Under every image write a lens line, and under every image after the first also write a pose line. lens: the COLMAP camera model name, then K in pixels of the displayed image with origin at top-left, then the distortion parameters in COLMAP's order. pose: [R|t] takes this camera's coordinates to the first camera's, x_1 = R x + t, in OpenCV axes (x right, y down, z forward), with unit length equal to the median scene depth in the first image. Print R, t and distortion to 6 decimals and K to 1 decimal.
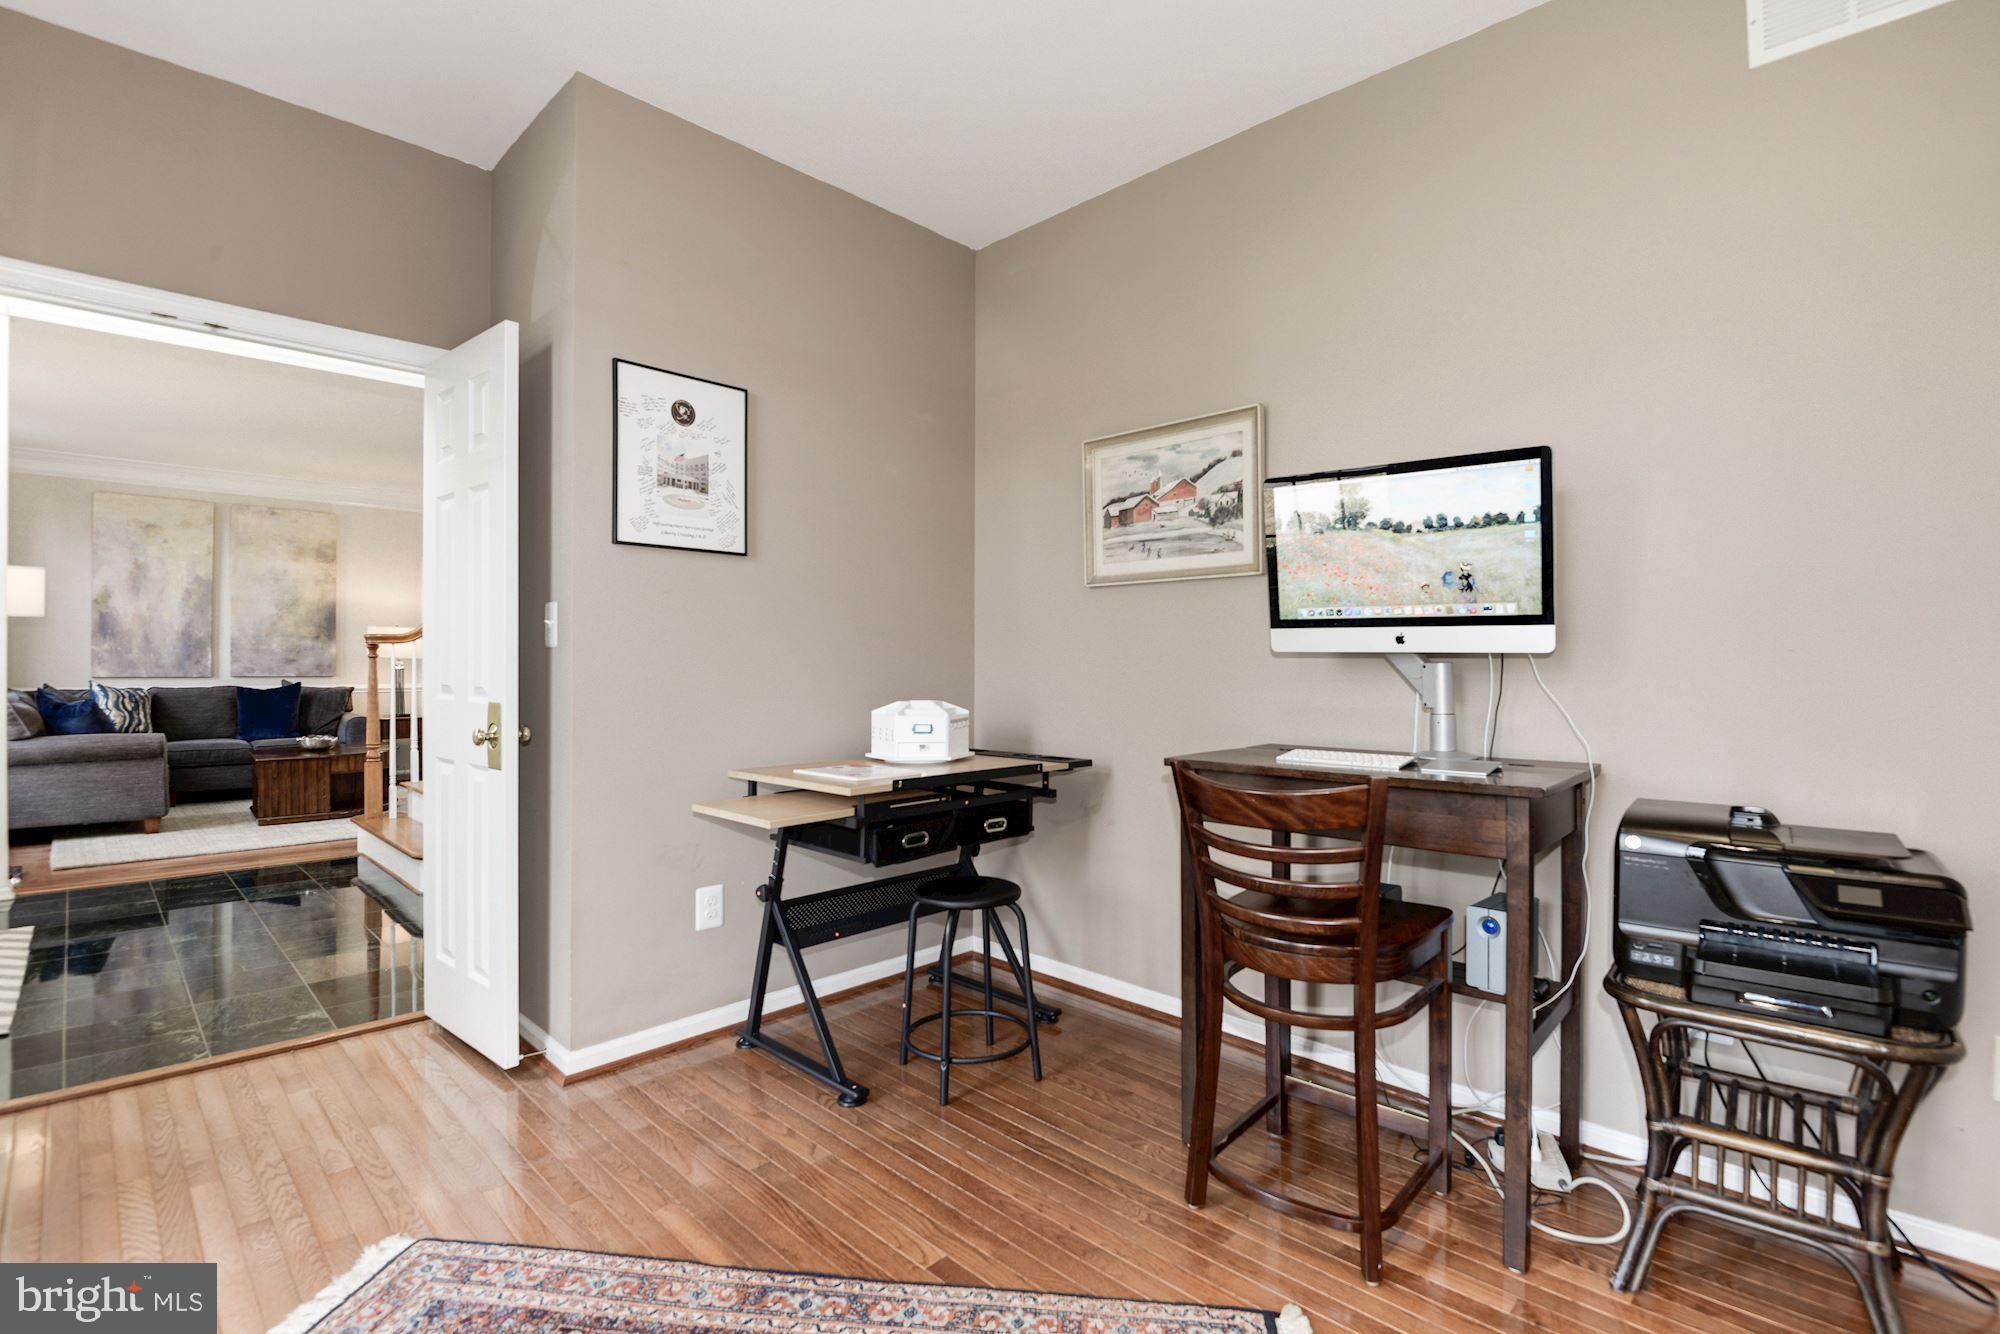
lens RADIAL K [[935.2, 0, 1036.4], [0, 935.2, 659.6], [0, 0, 1]] dist [-0.004248, -0.013739]
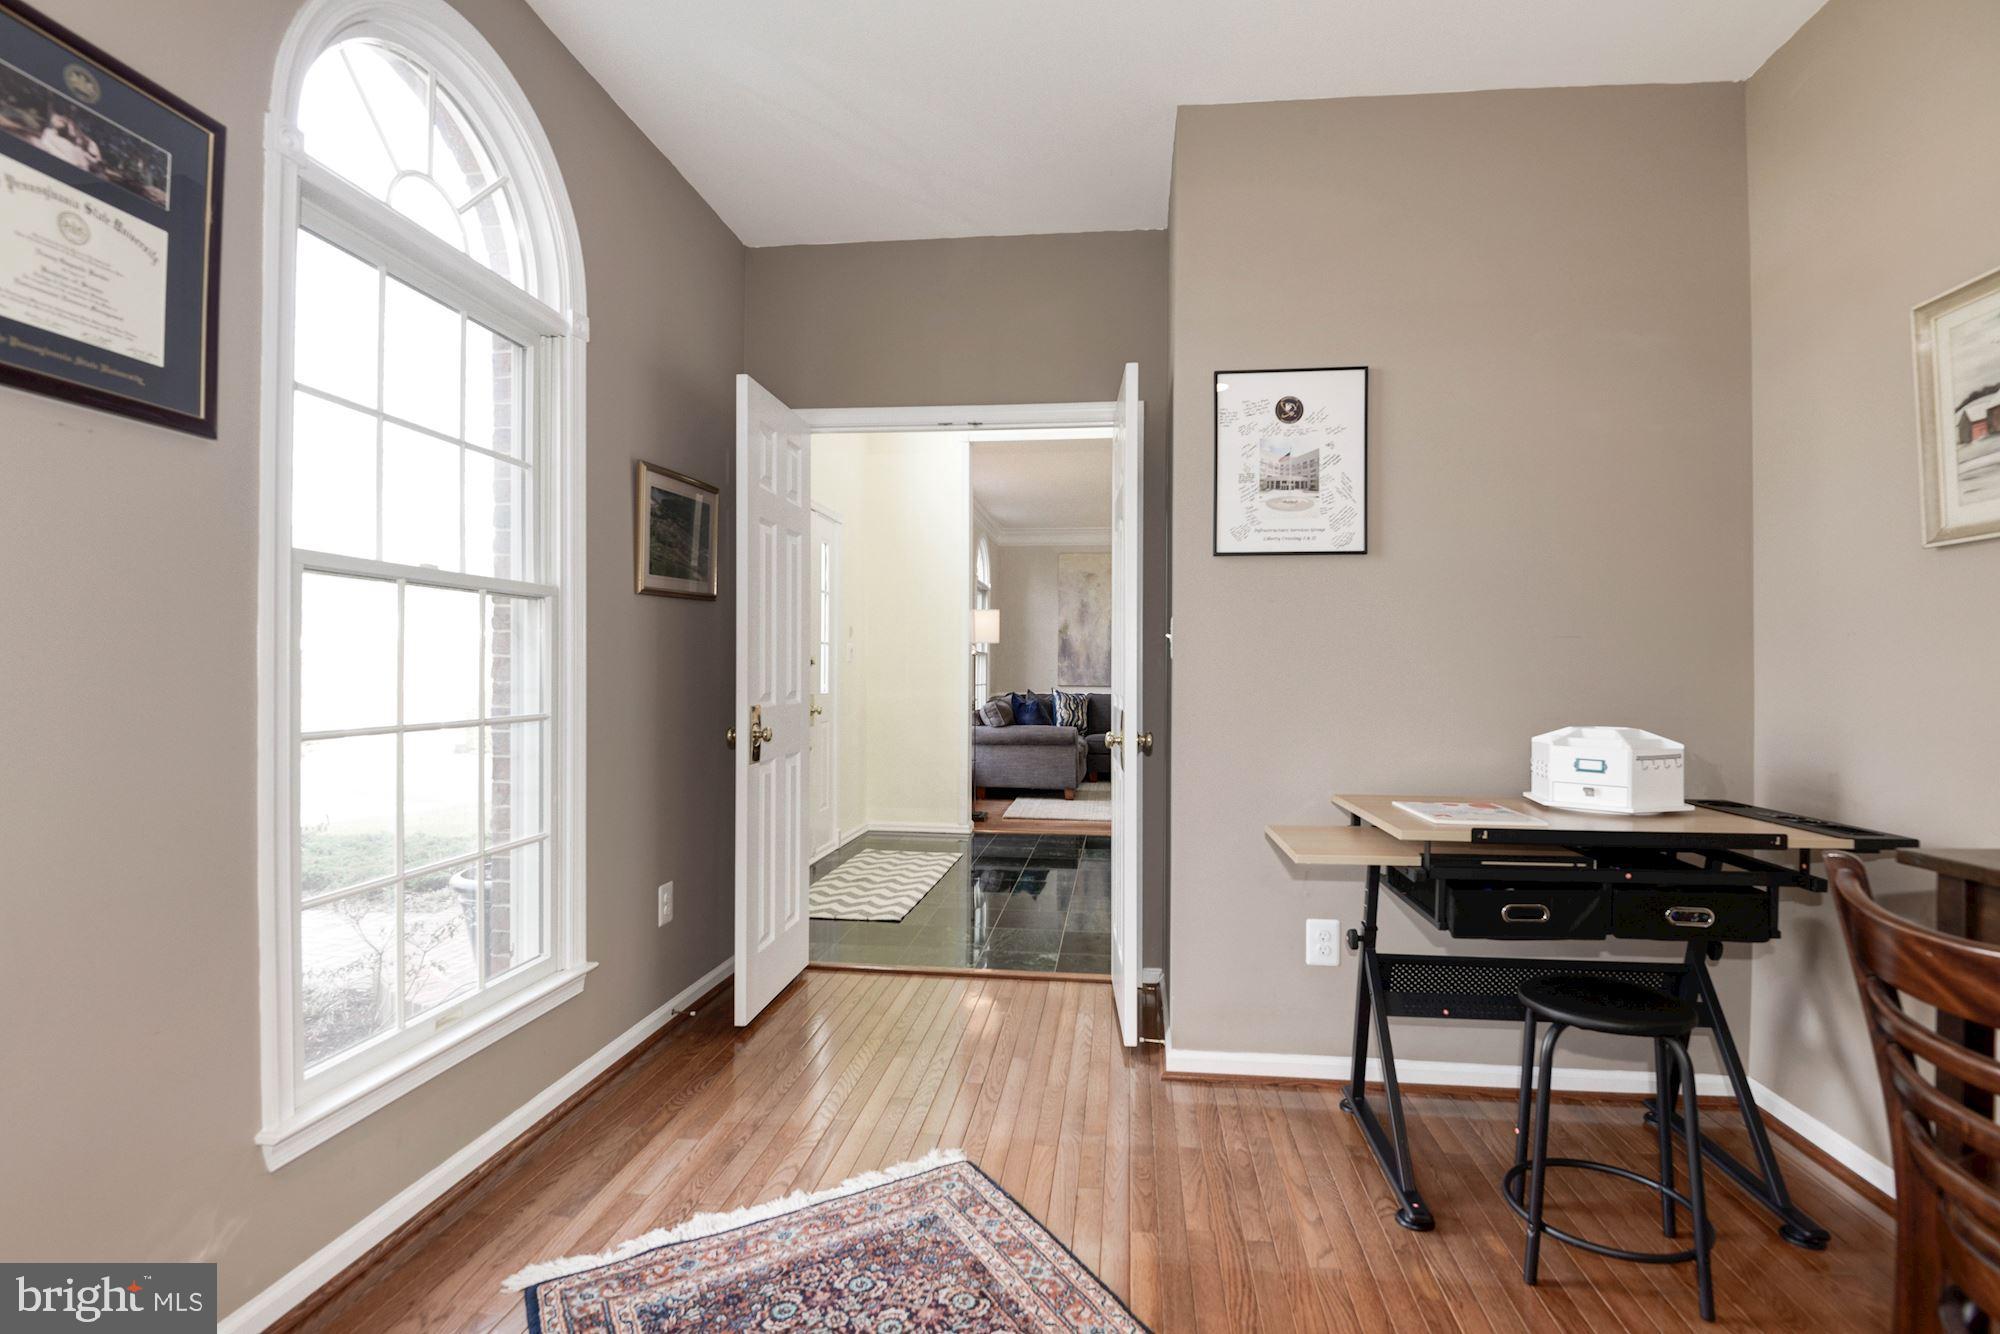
lens RADIAL K [[935.2, 0, 990.6], [0, 935.2, 668.1], [0, 0, 1]] dist [-0.004248, -0.013739]
pose [[0.583561, -0.004984, -0.812054, 0.212525], [0.001166, 0.999985, -0.005300, 0.001037], [0.812068, 0.002146, 0.583559, 0.209490]]
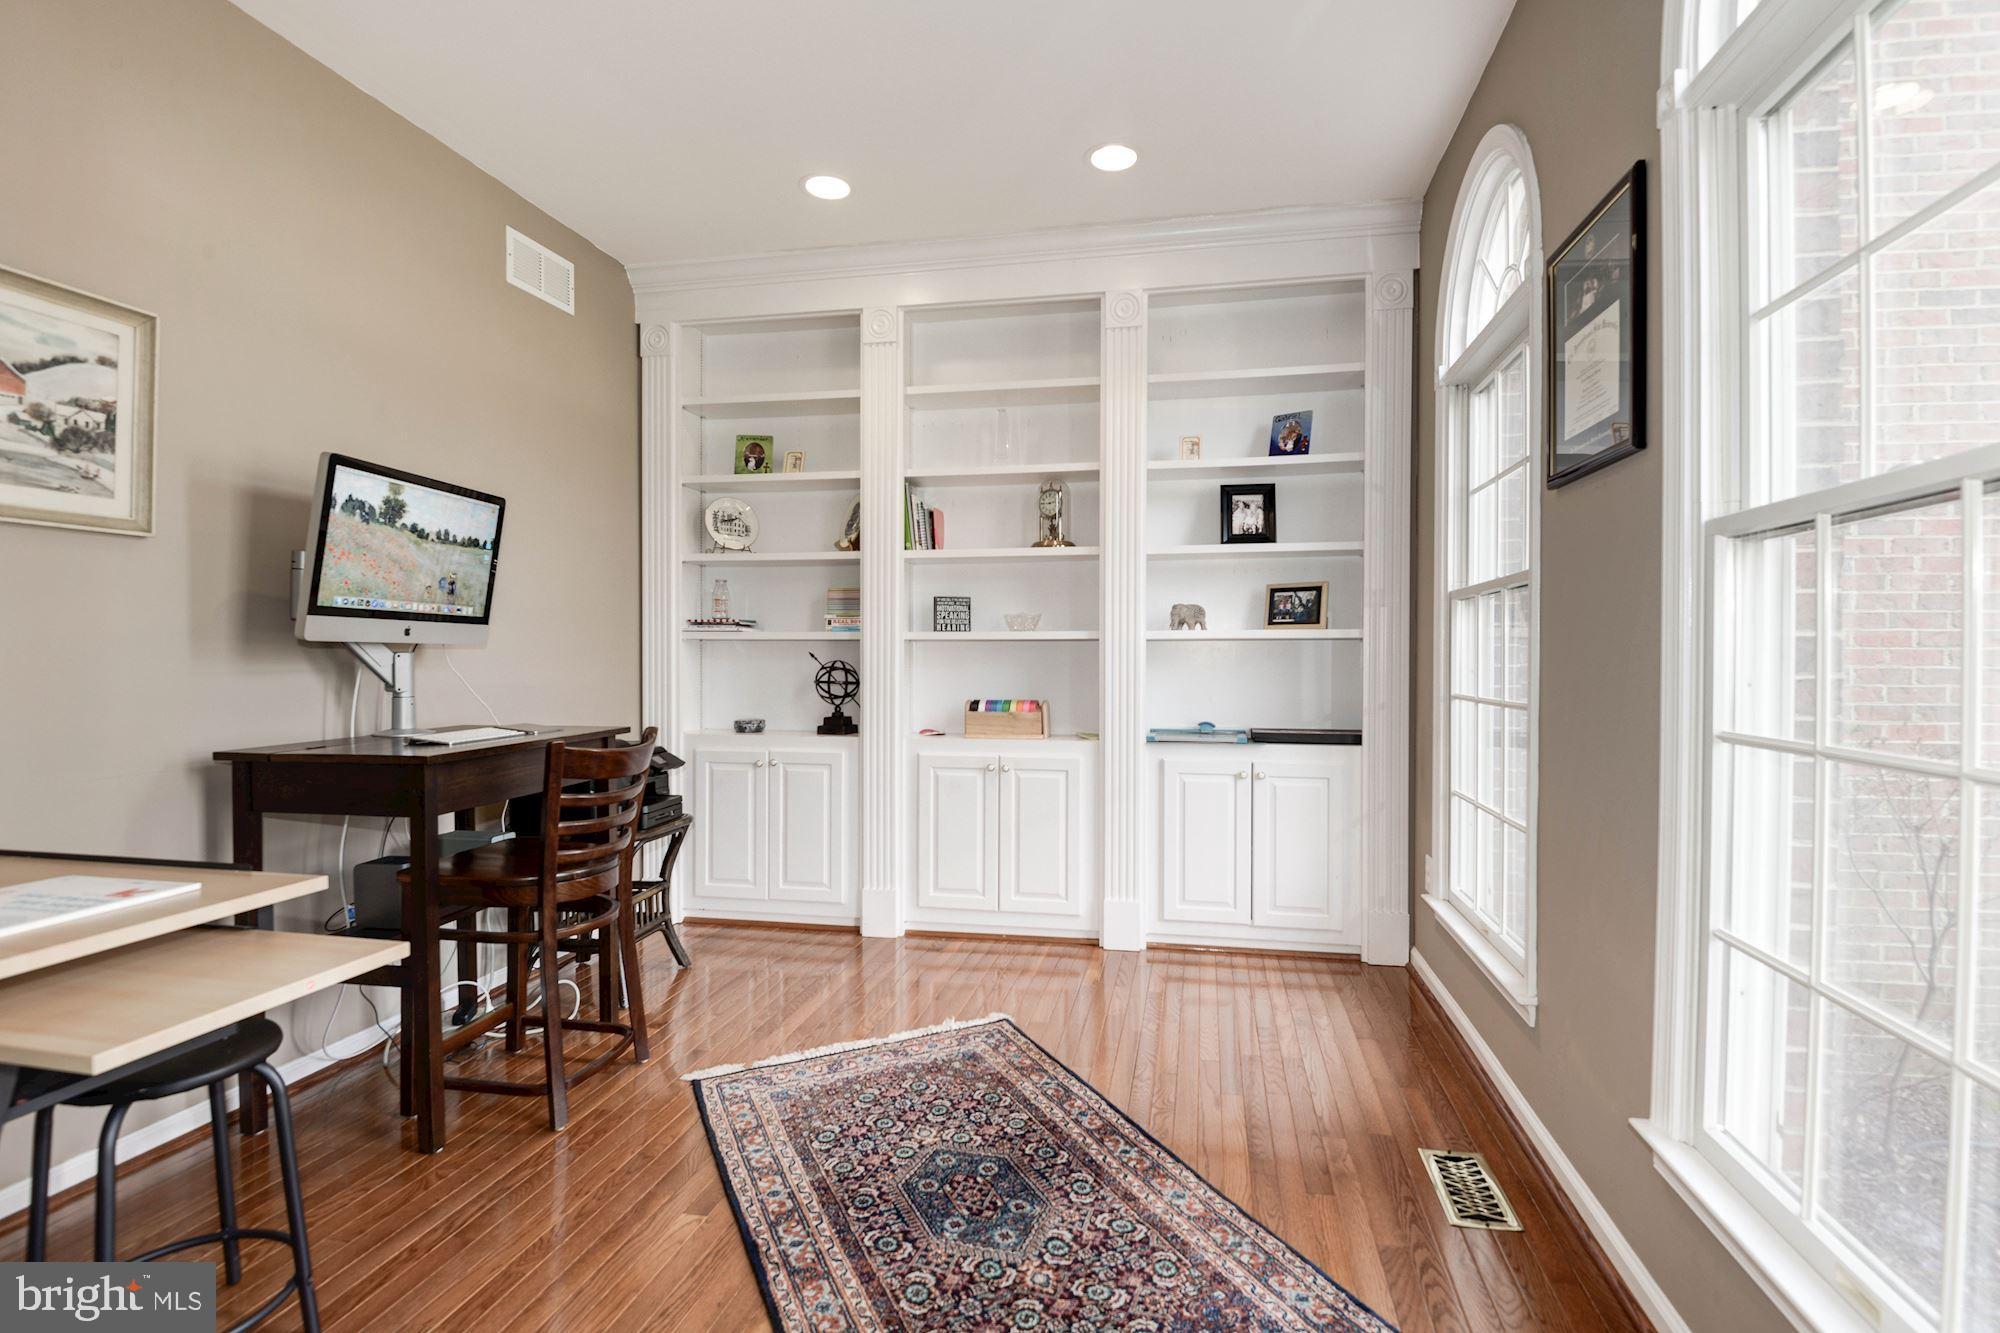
lens RADIAL K [[935.2, 0, 997.6], [0, 935.2, 663.2], [0, 0, 1]] dist [-0.004248, -0.013739]
pose [[-0.521113, -0.008901, 0.853441, -0.757809], [-0.000531, 0.999949, 0.010104, 0.003334], [-0.853487, 0.004812, -0.521091, 0.798645]]
